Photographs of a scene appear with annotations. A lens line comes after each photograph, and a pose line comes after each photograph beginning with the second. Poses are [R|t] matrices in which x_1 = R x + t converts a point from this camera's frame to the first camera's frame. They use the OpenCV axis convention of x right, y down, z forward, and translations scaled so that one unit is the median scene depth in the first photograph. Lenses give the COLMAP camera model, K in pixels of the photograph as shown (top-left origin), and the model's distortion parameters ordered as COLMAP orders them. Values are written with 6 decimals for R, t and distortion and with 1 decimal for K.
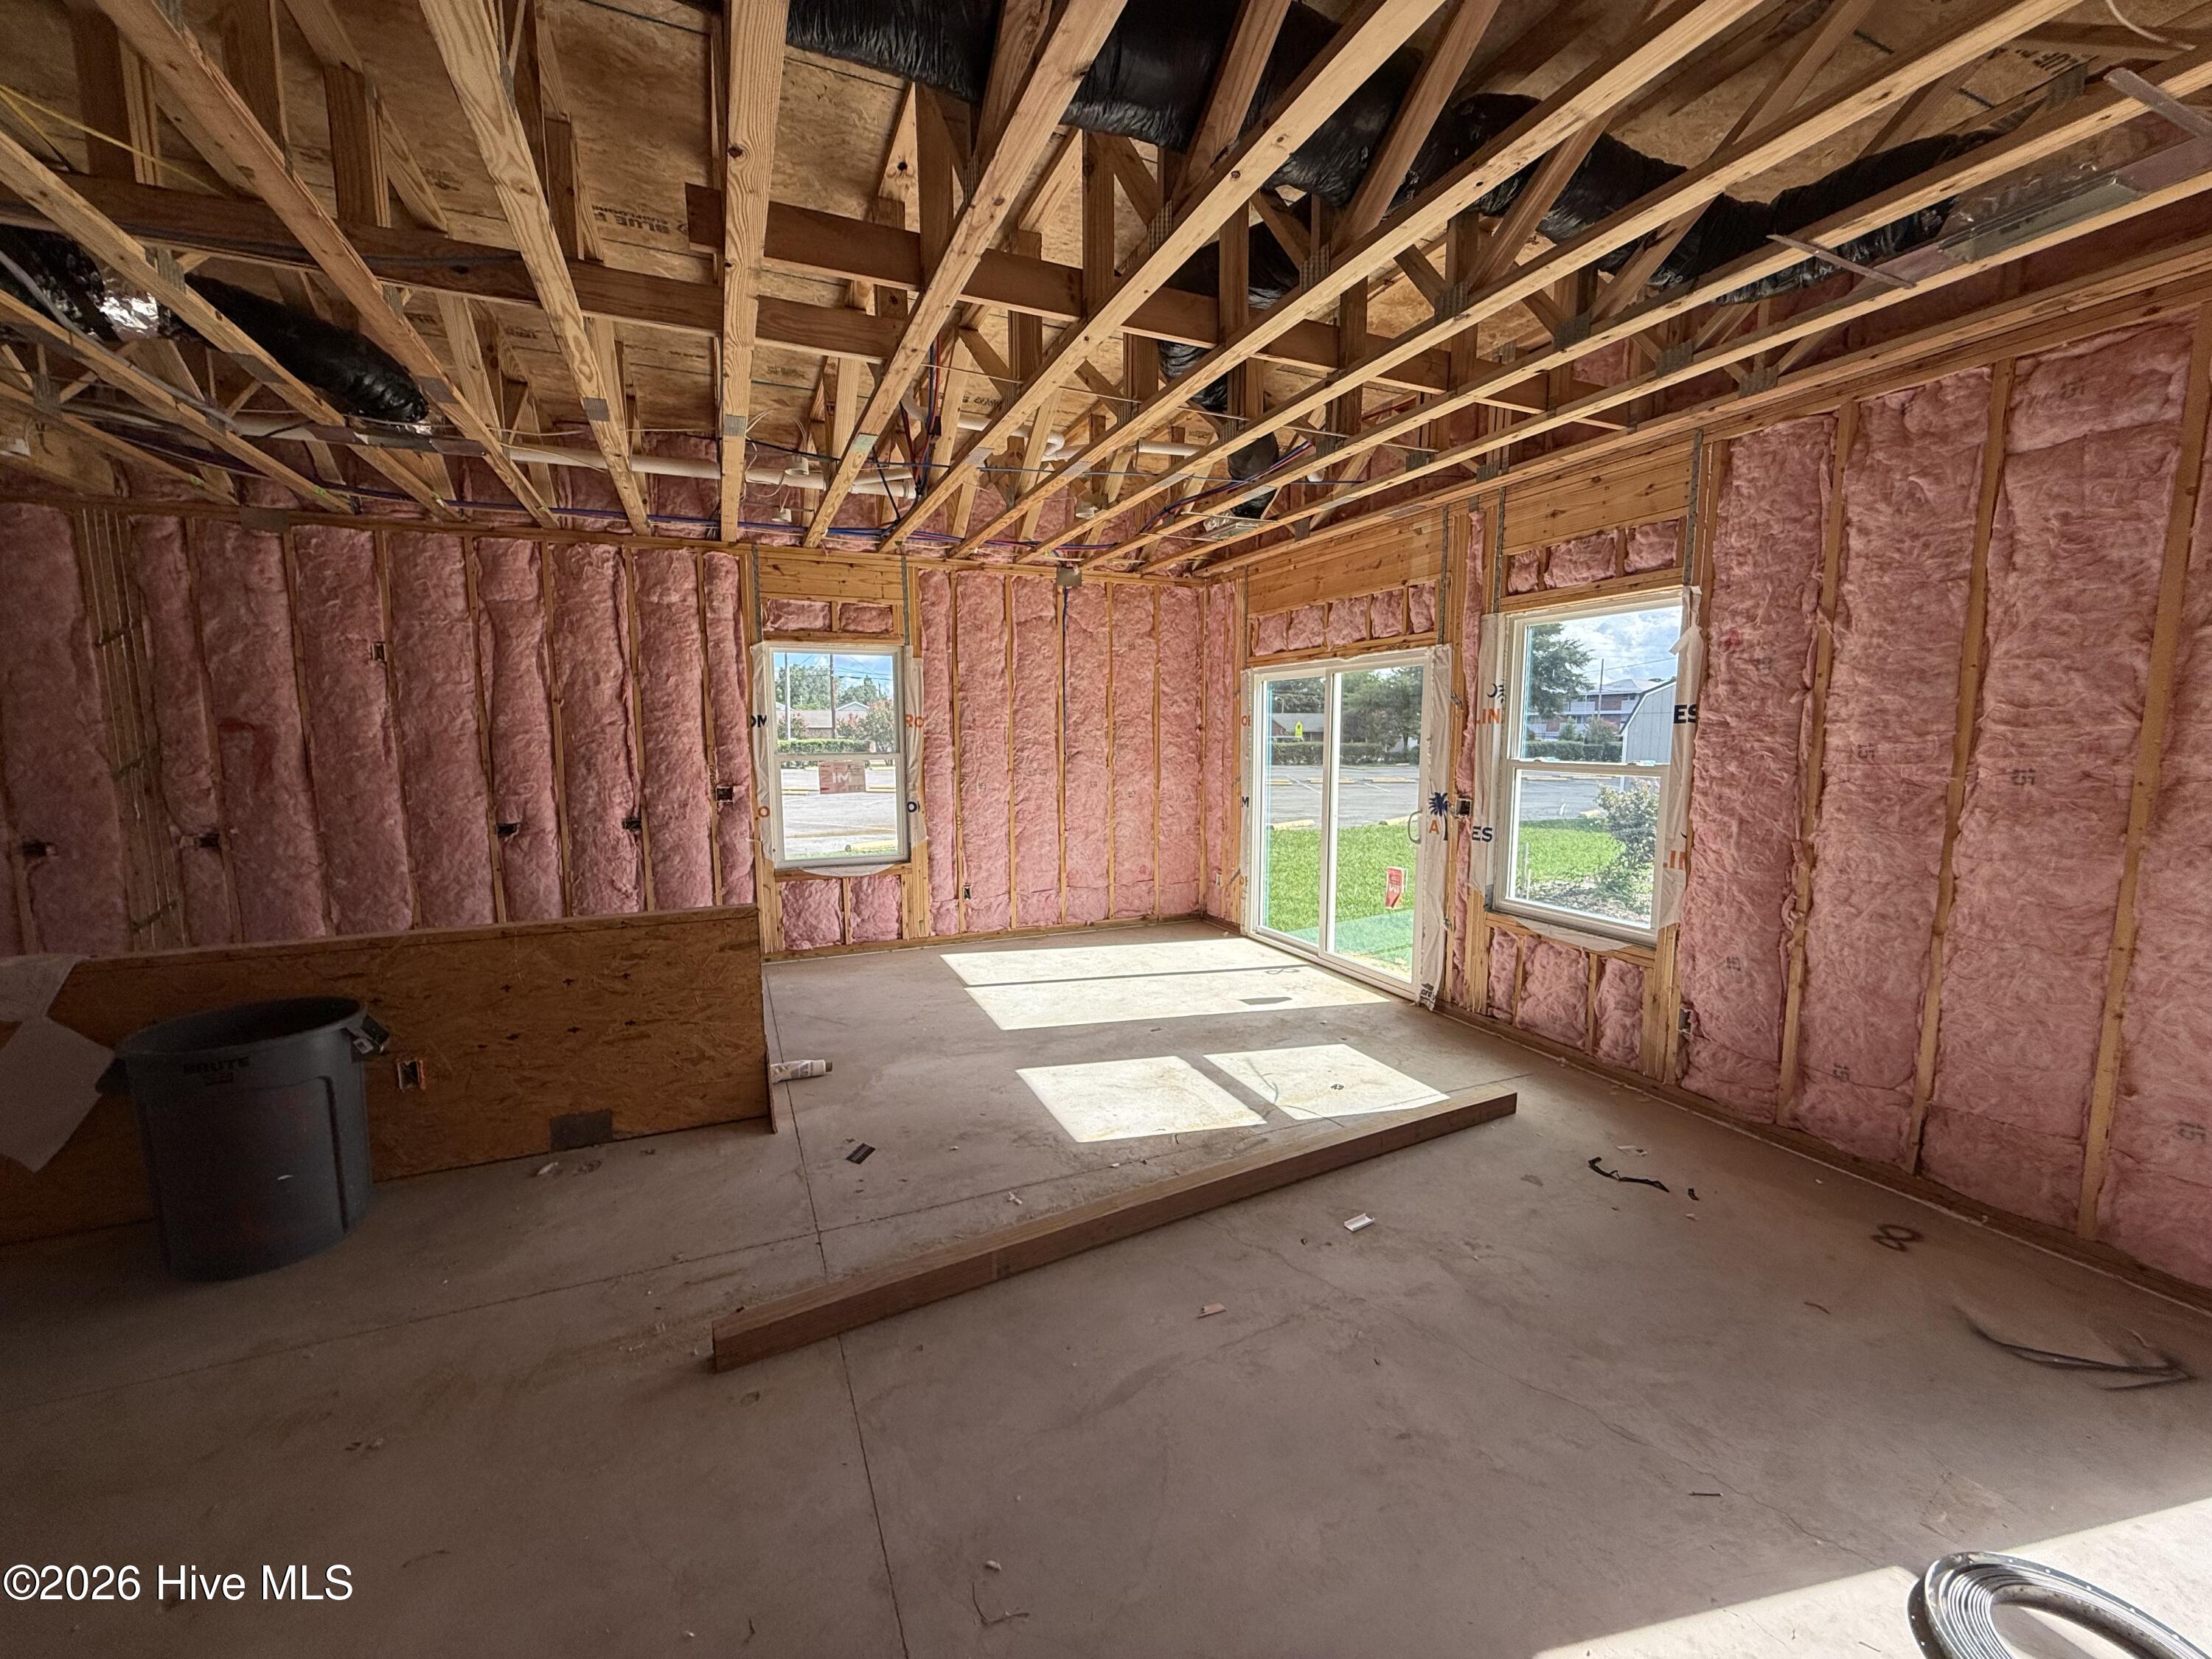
lens RADIAL K [[881.8, 0, 1102.3], [0, 881.8, 826.7], [0, 0, 1]] dist [-0.000449, 0.000903]
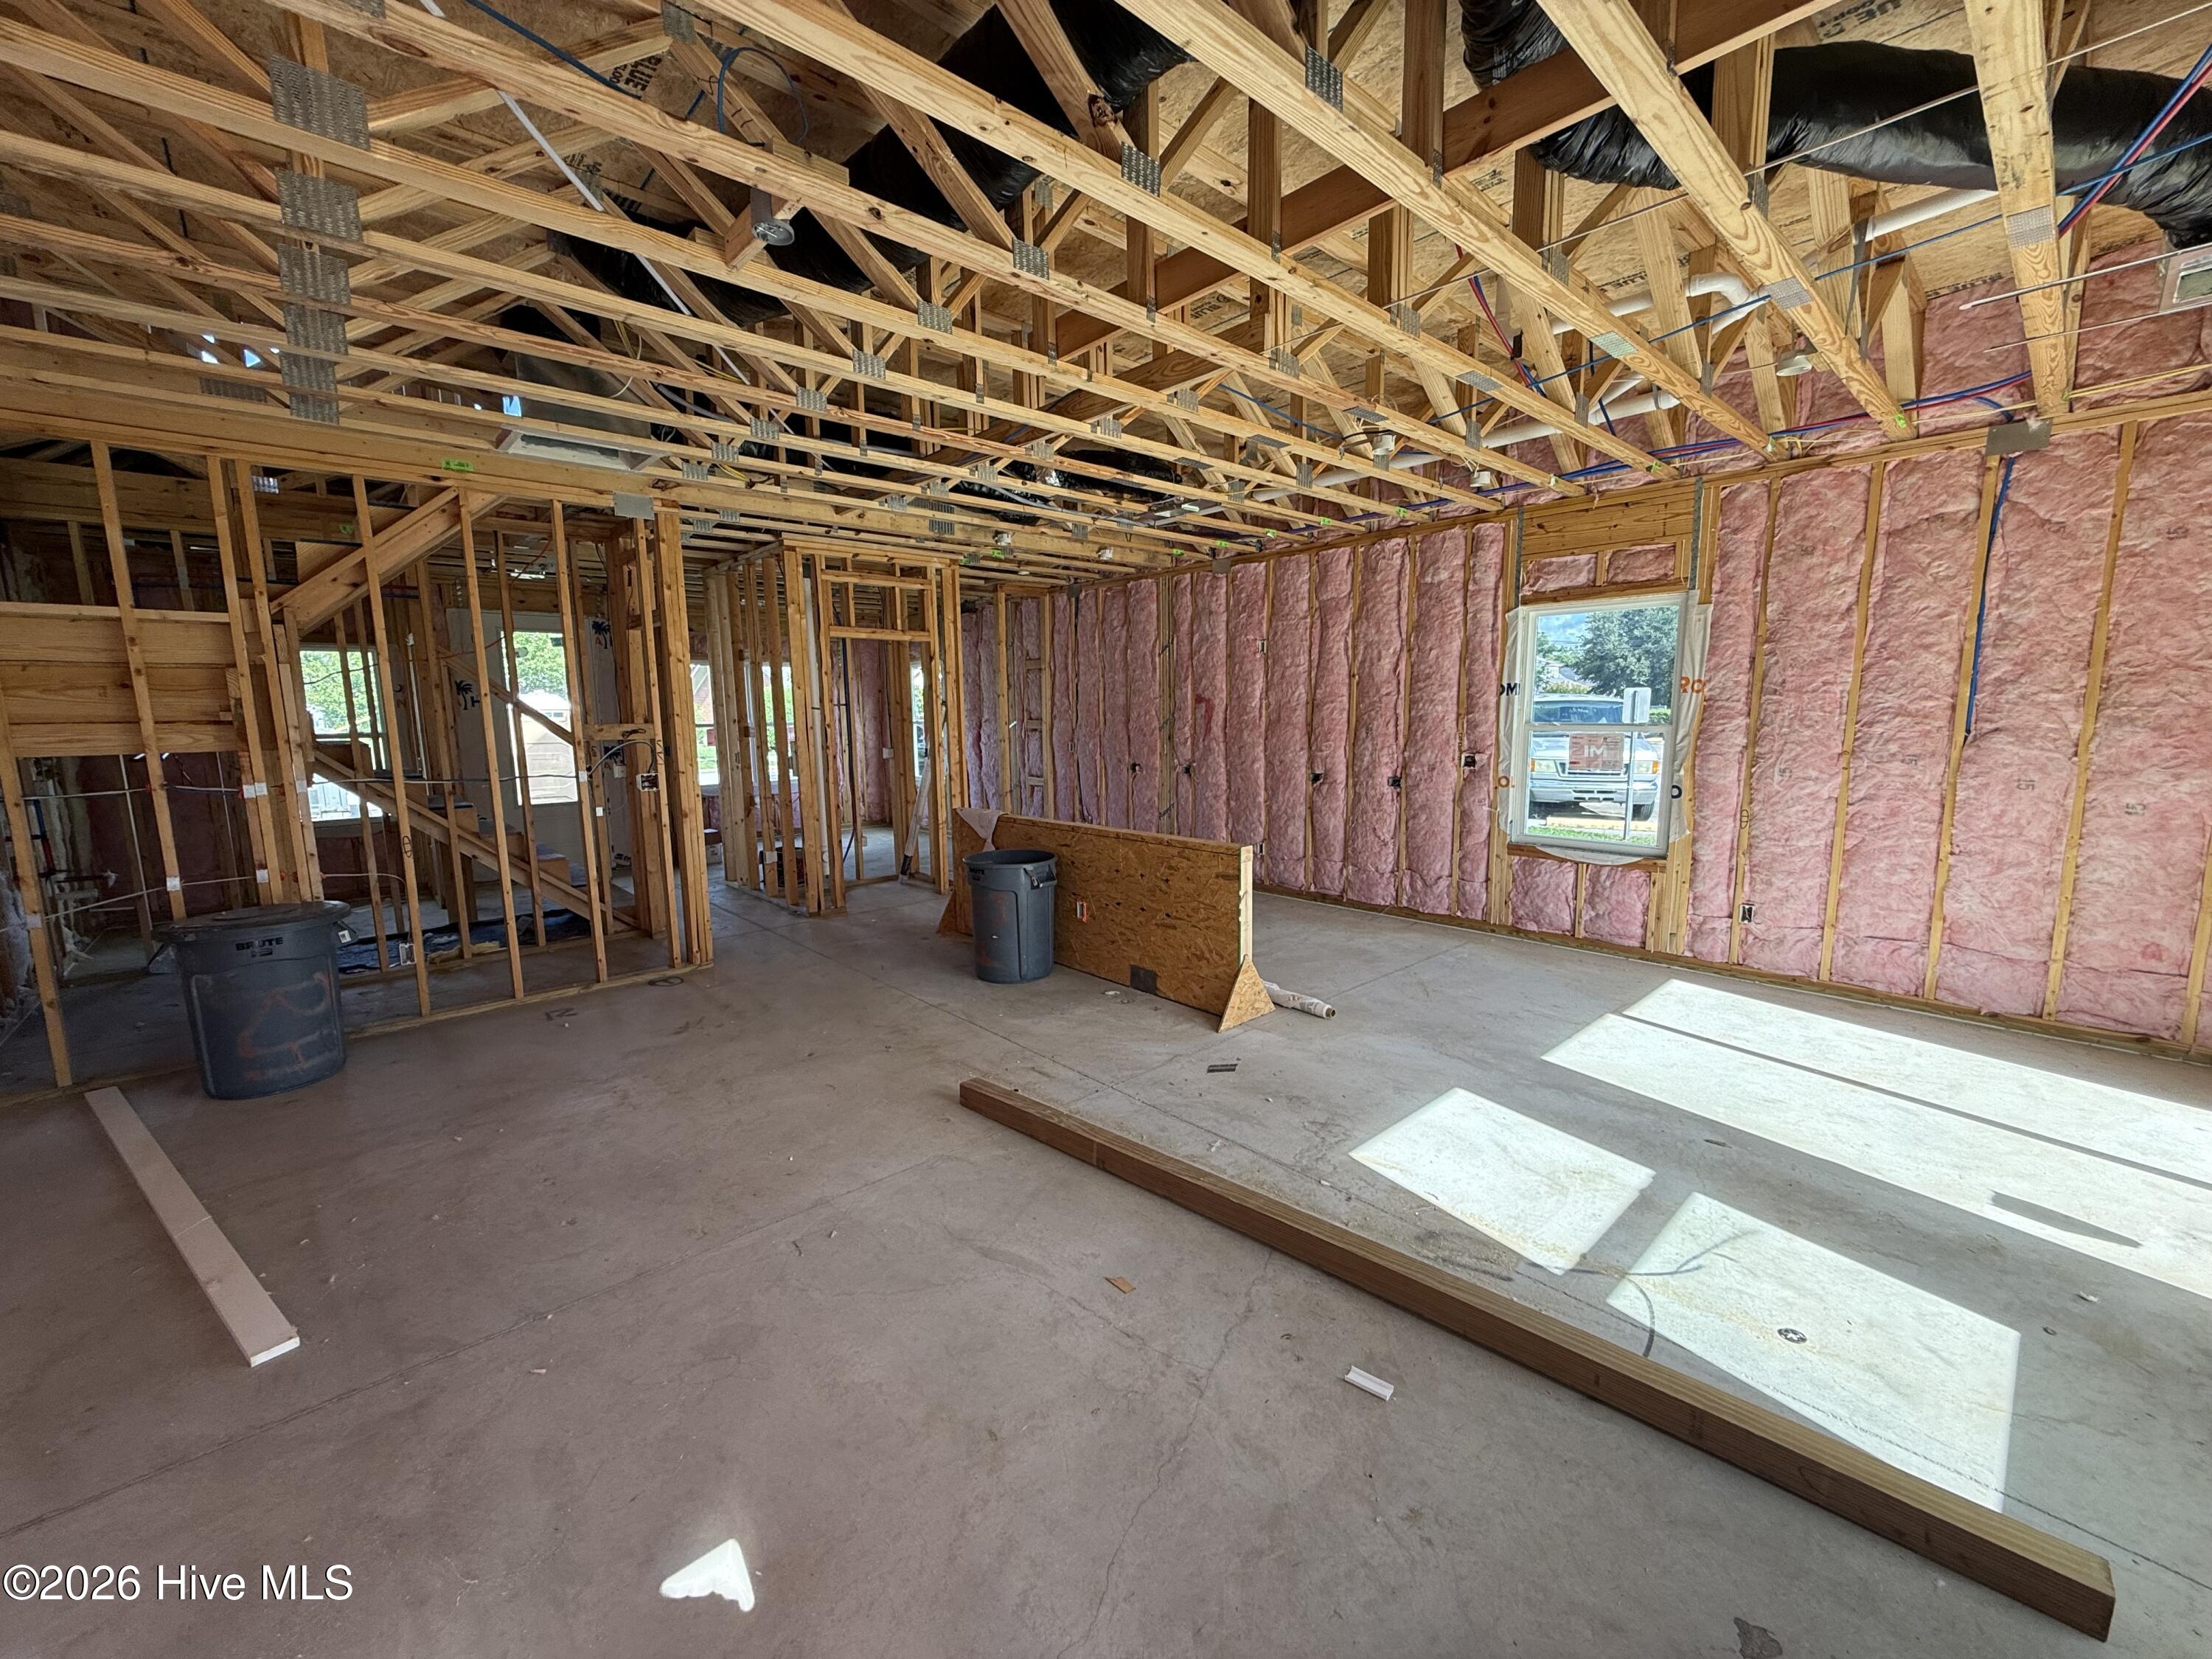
lens RADIAL K [[881.8, 0, 1103.3], [0, 881.8, 826.5], [0, 0, 1]] dist [-0.000449, 0.000903]
pose [[0.315188, 0.126705, -0.940533, 0.442166], [-0.093561, 0.990368, 0.102065, -0.028130], [0.944406, 0.055827, 0.324006, 0.281954]]
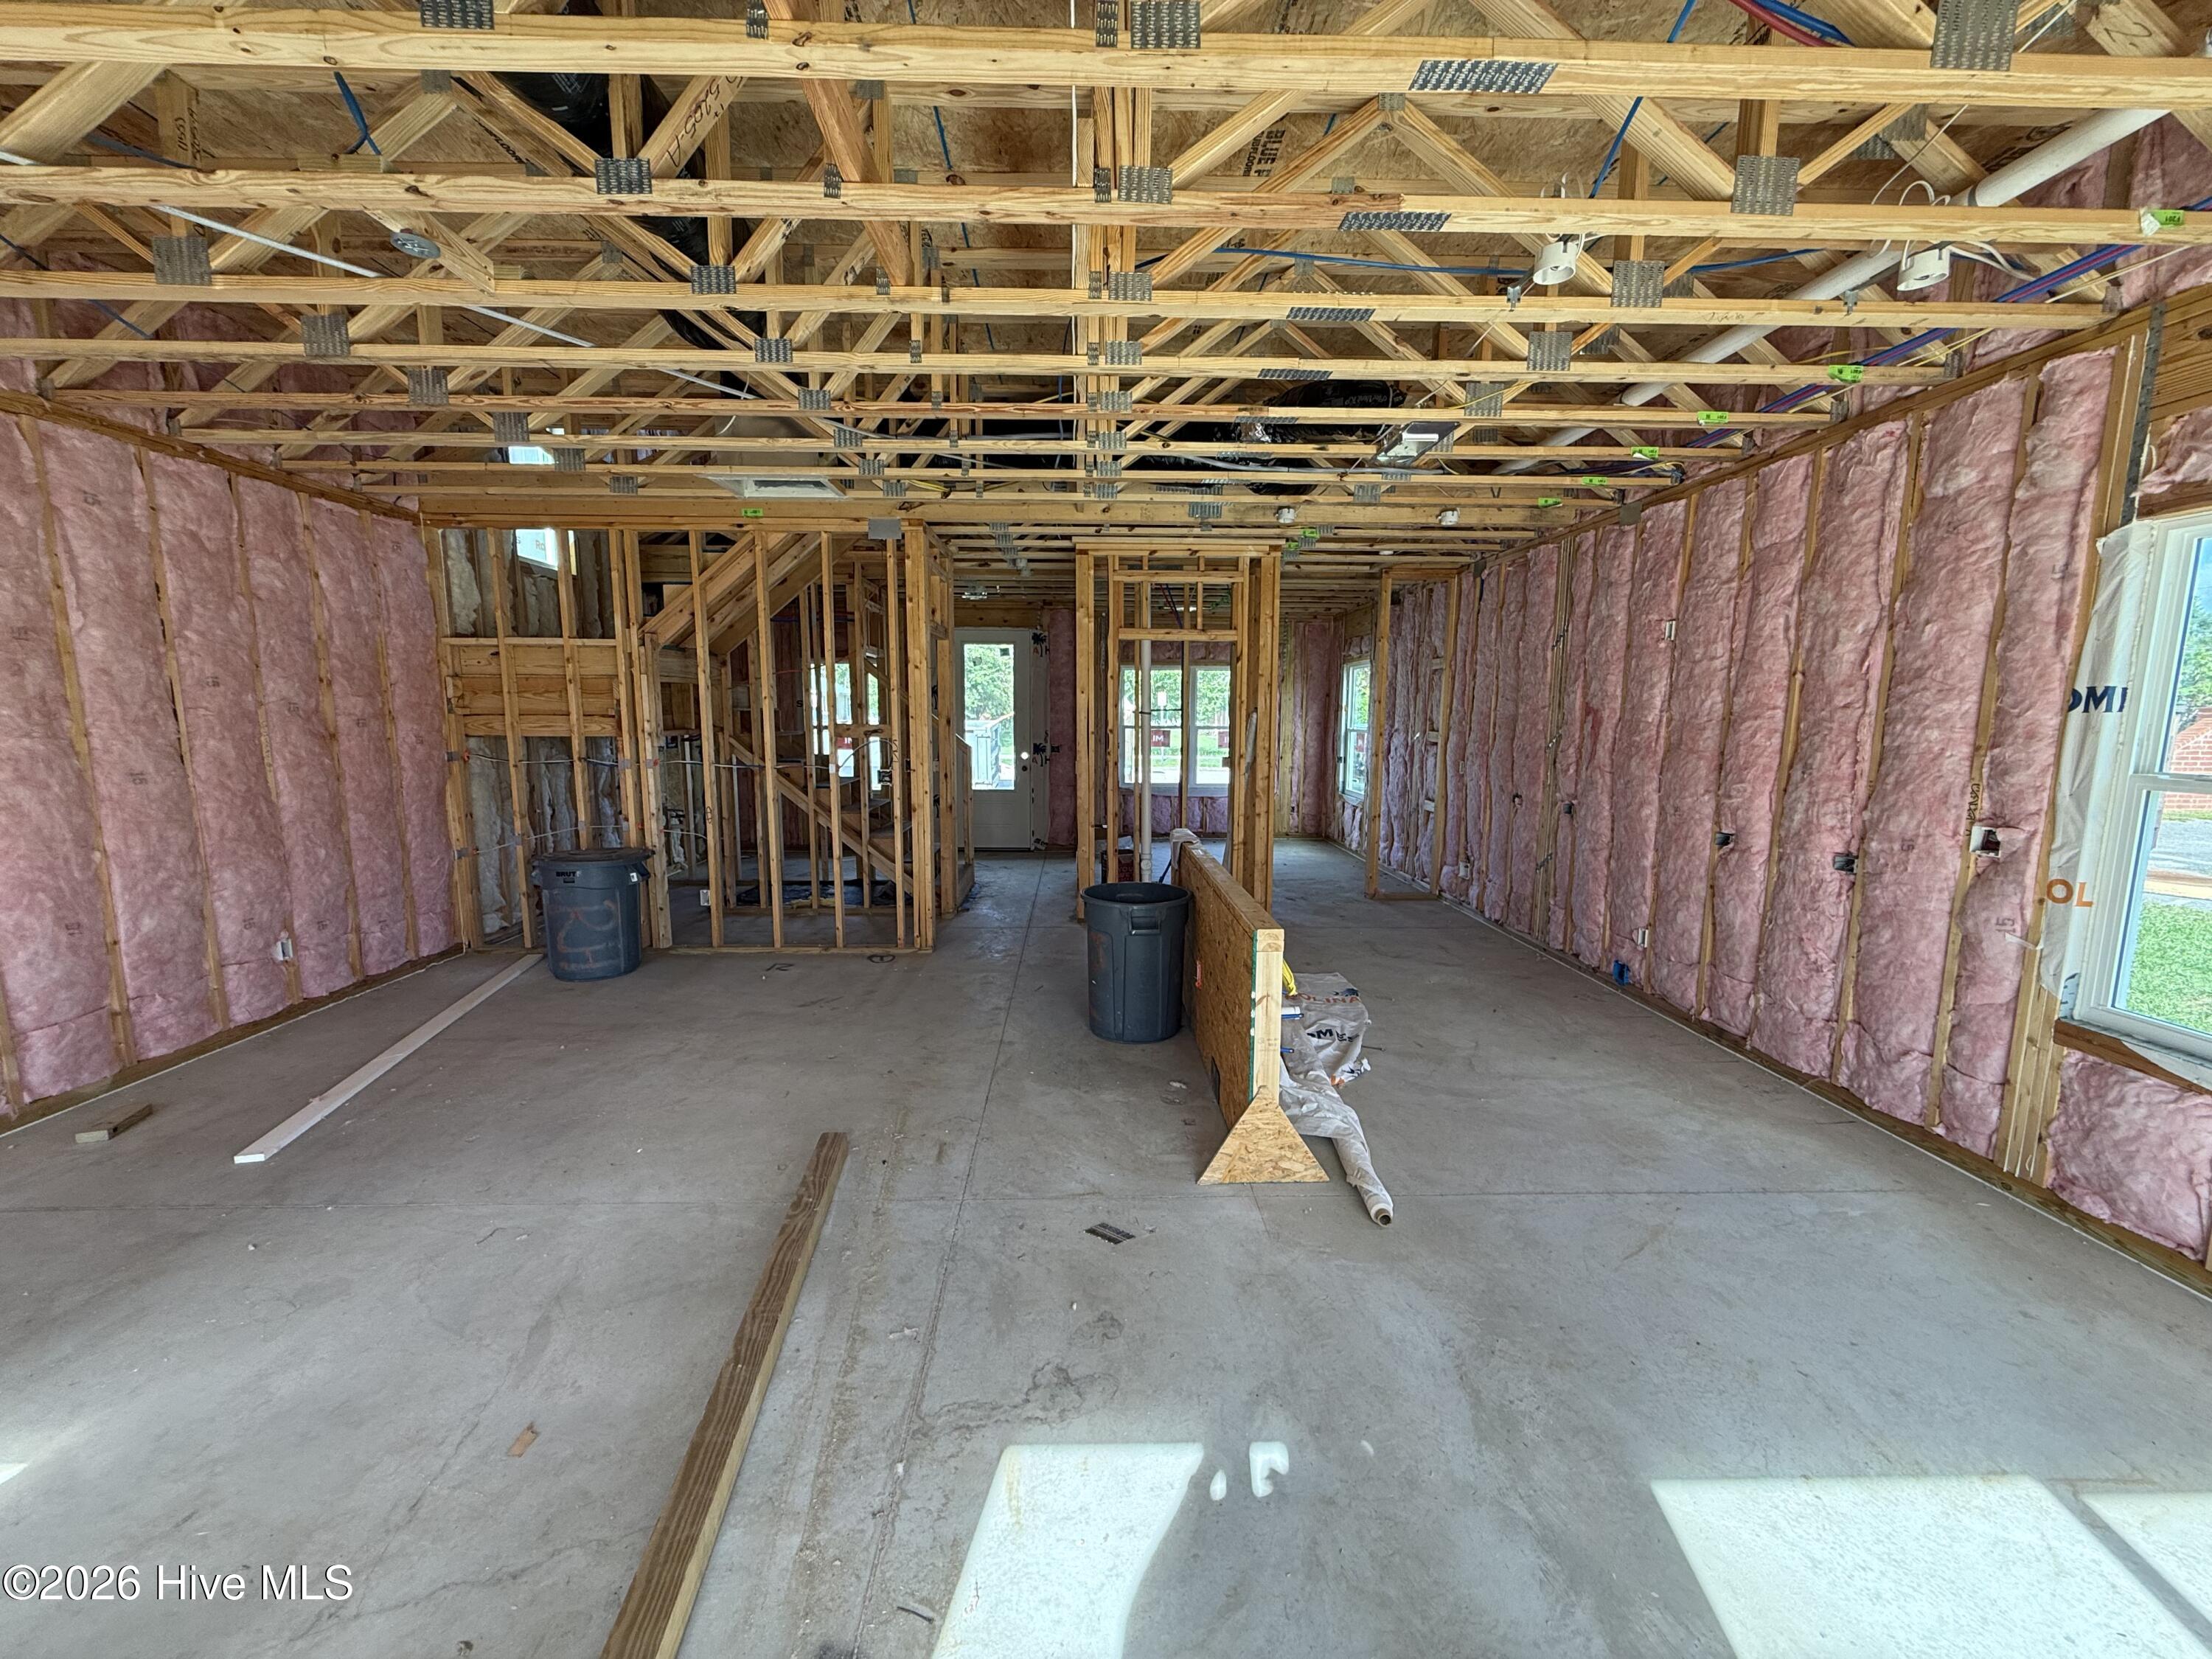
lens RADIAL K [[881.8, 0, 1101.8], [0, 881.8, 825.5], [0, 0, 1]] dist [-0.000449, 0.000903]
pose [[-0.381068, 0.118586, -0.916910, 0.263818], [-0.106902, 0.979437, 0.171101, -0.083779], [0.918346, 0.163221, -0.360555, 0.749014]]
